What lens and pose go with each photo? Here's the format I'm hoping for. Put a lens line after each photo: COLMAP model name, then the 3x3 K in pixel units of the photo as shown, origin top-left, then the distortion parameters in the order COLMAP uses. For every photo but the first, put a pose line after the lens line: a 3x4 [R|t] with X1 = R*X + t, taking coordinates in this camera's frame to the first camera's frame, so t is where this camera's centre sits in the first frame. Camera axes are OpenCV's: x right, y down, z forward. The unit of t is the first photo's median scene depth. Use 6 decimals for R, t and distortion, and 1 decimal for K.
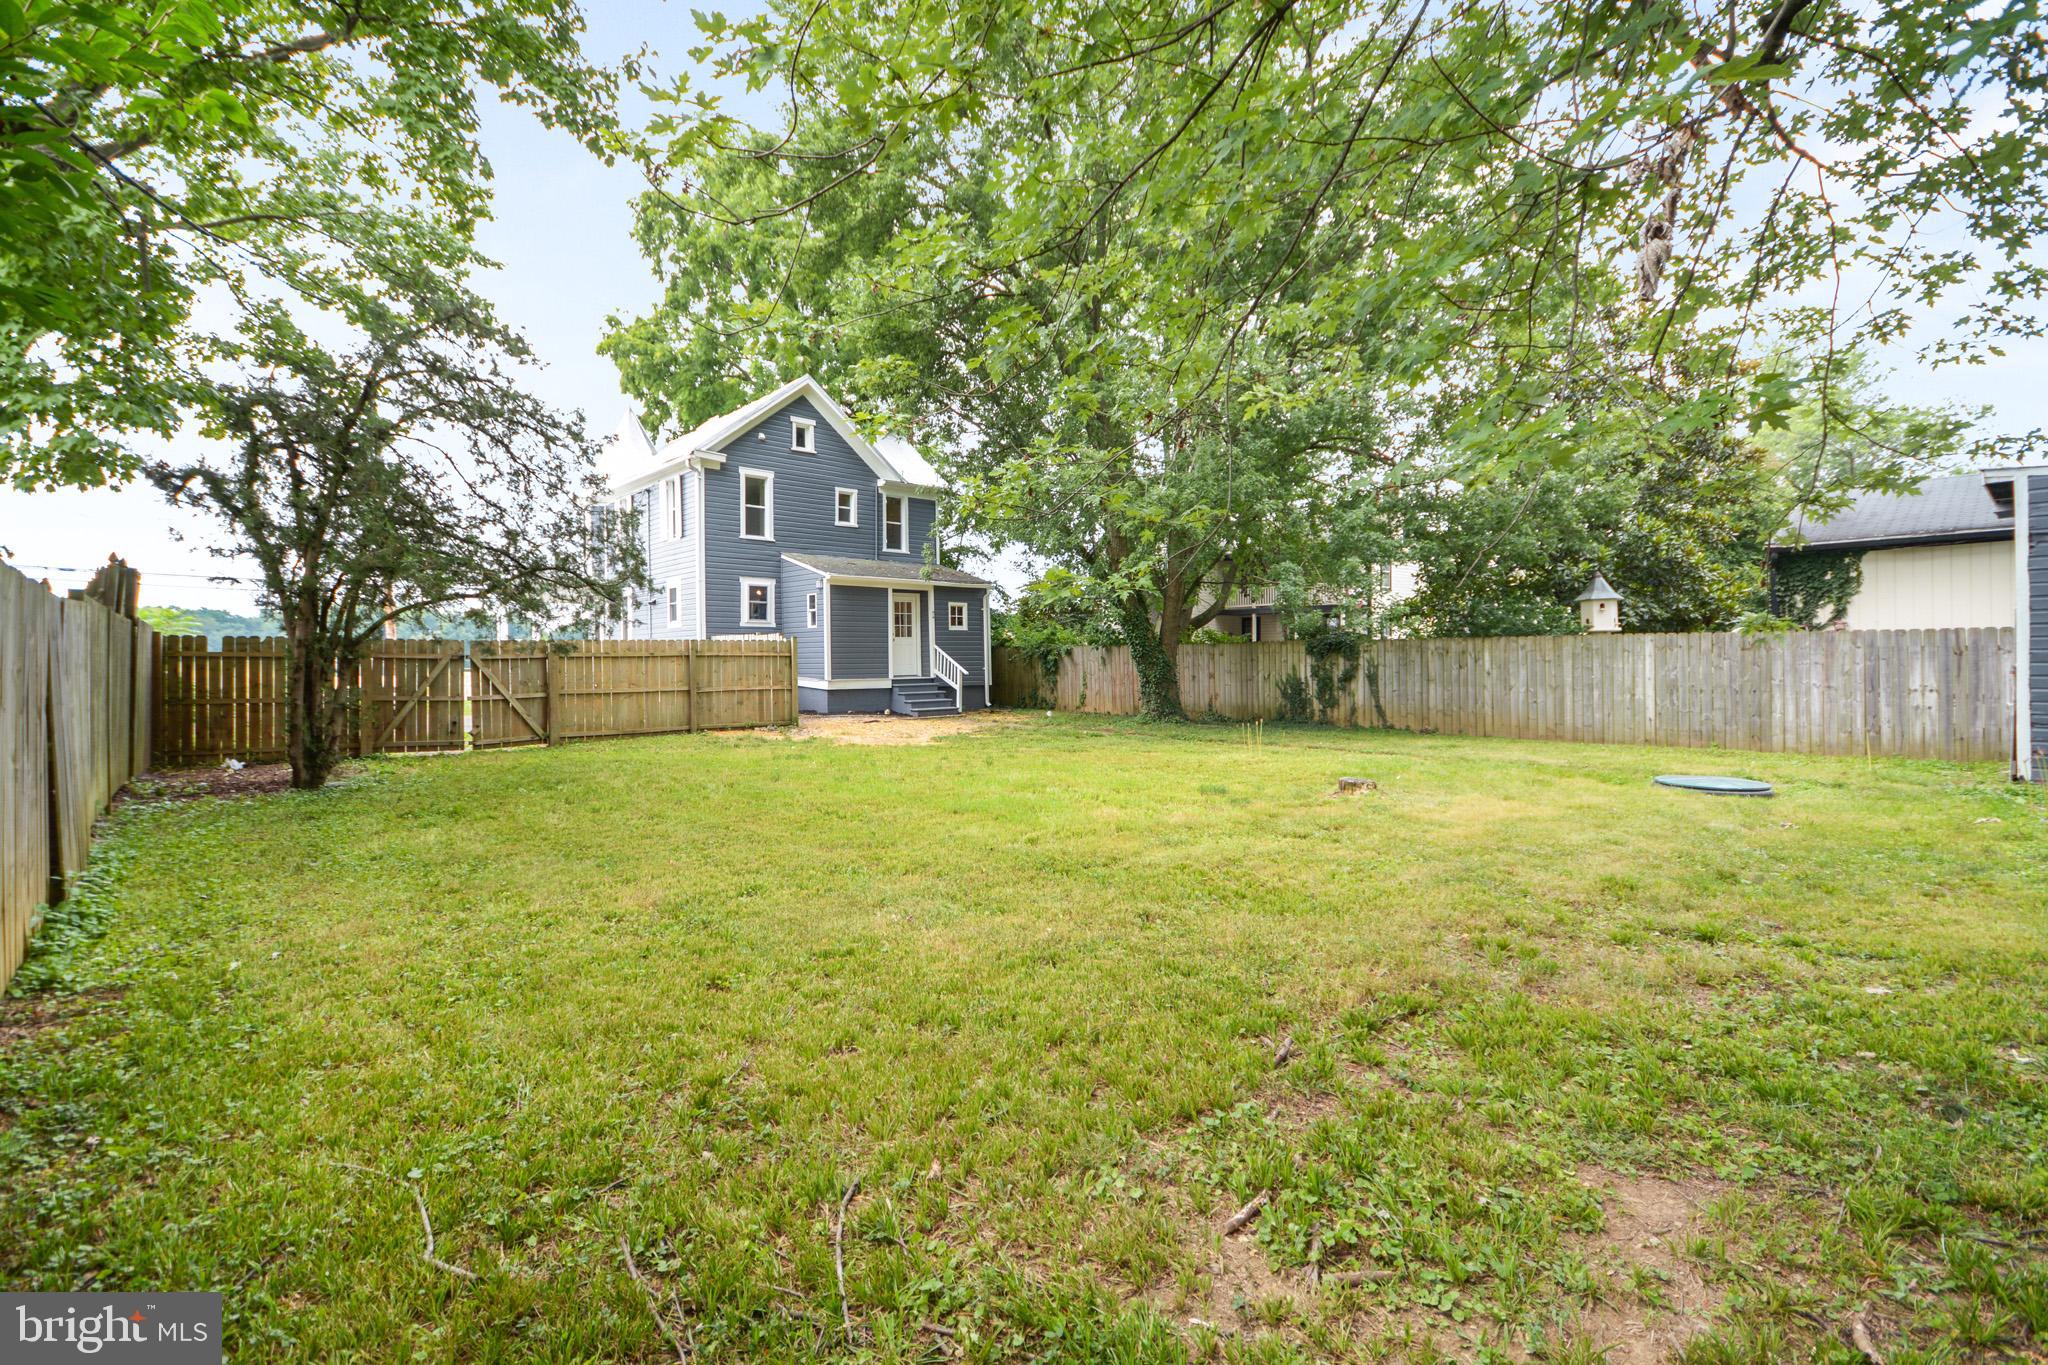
lens RADIAL K [[964.5, 0, 1024.7], [0, 964.5, 667.6], [0, 0, 1]] dist [0.021379, -0.001255]
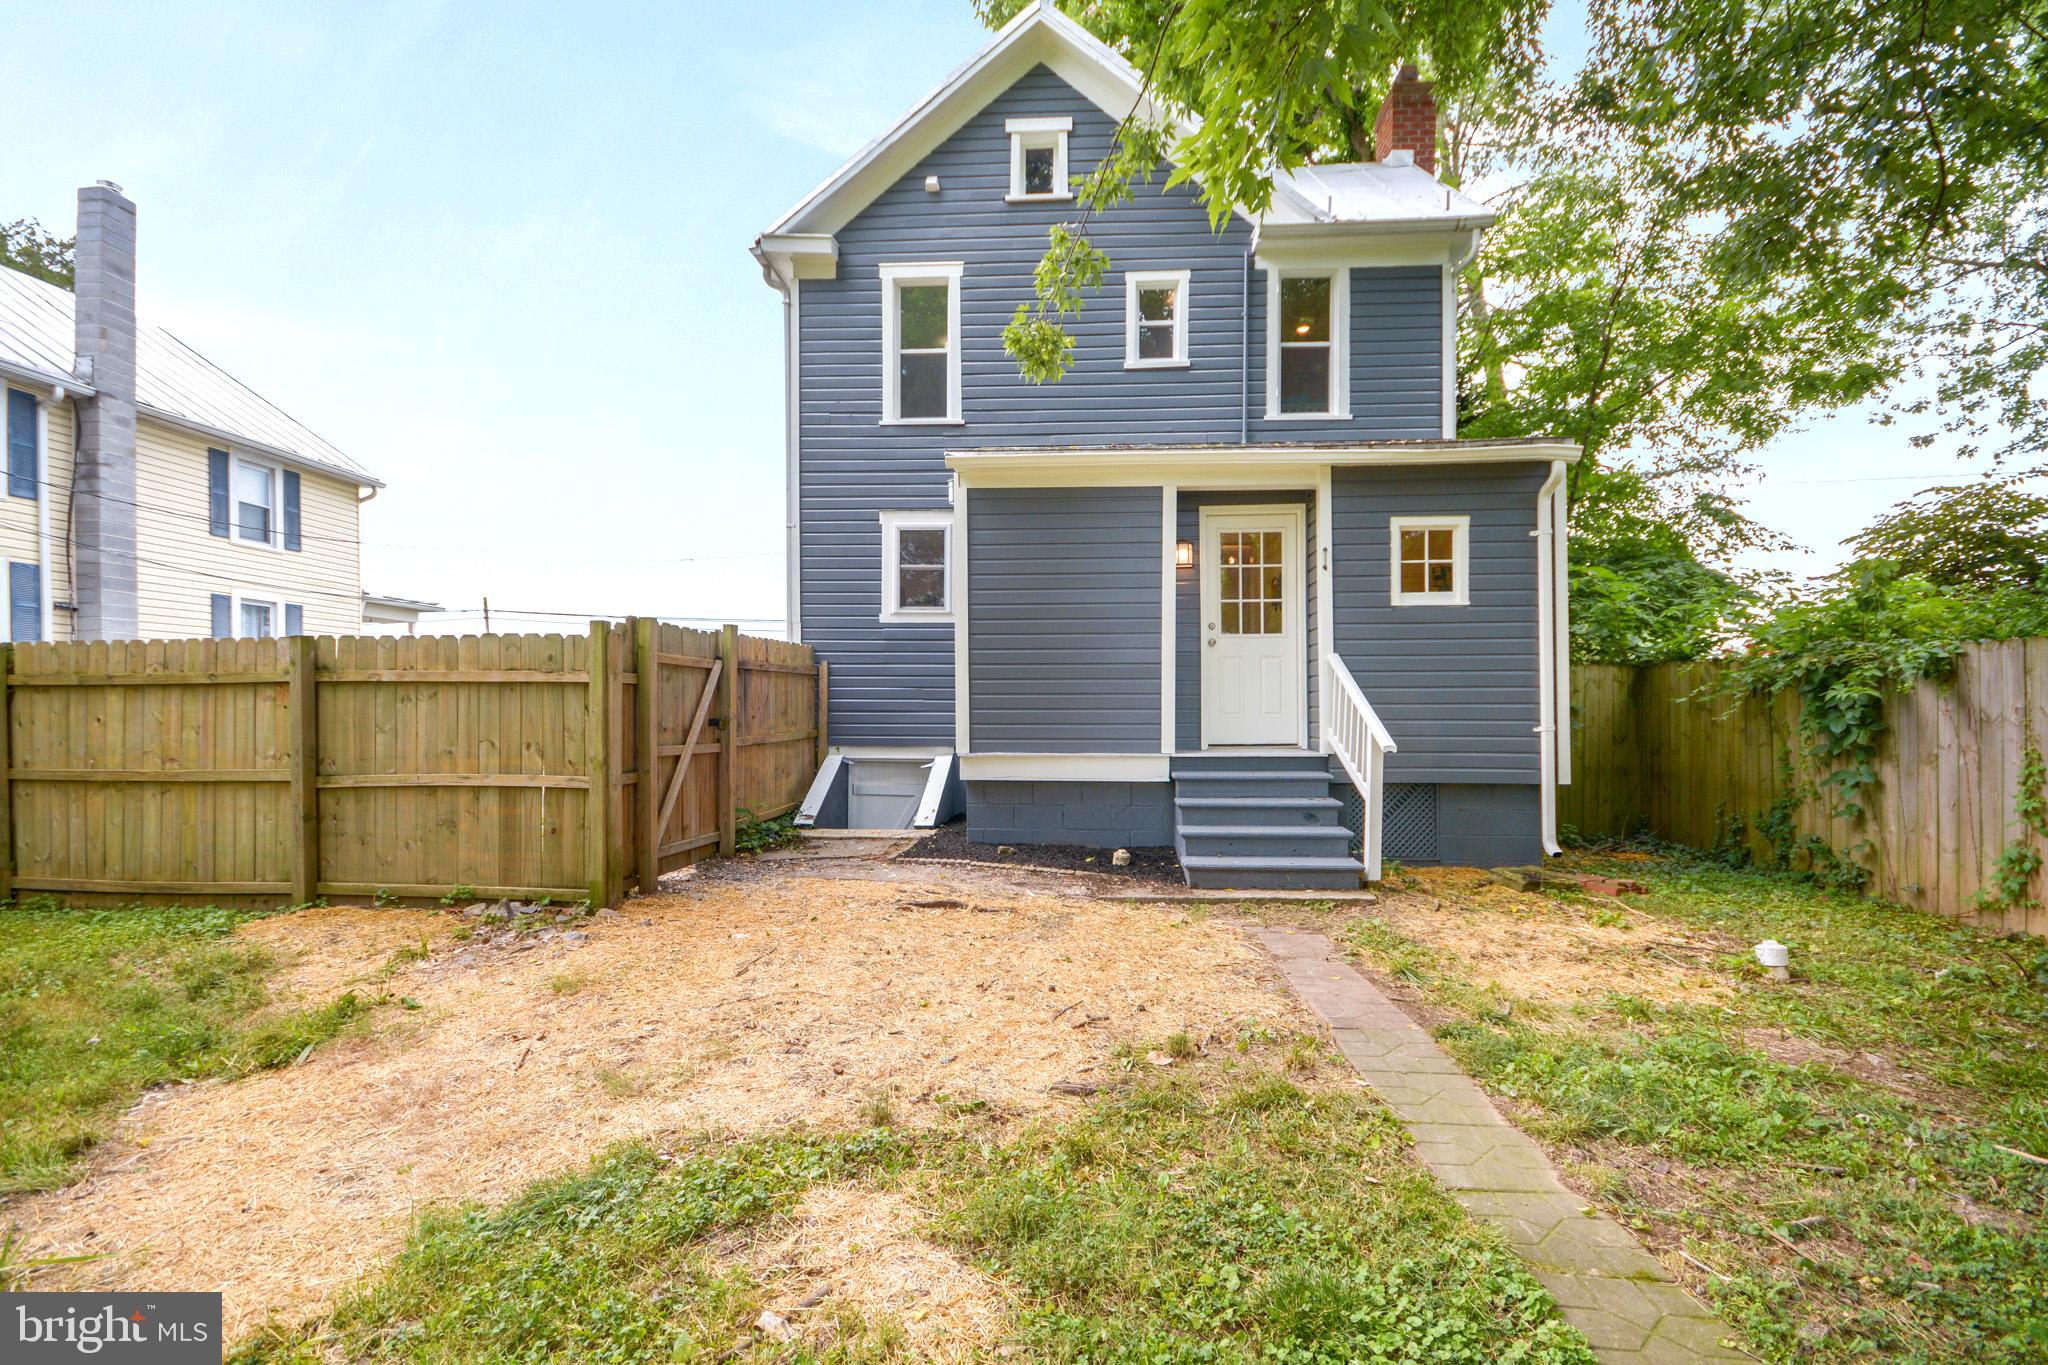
lens RADIAL K [[964.5, 0, 980.2], [0, 964.5, 713.2], [0, 0, 1]] dist [0.021379, -0.001255]
pose [[0.702374, 0.010885, -0.711725, 0.053628], [-0.010964, 0.999930, 0.004473, -0.003768], [0.711724, 0.004661, 0.702444, 0.689664]]
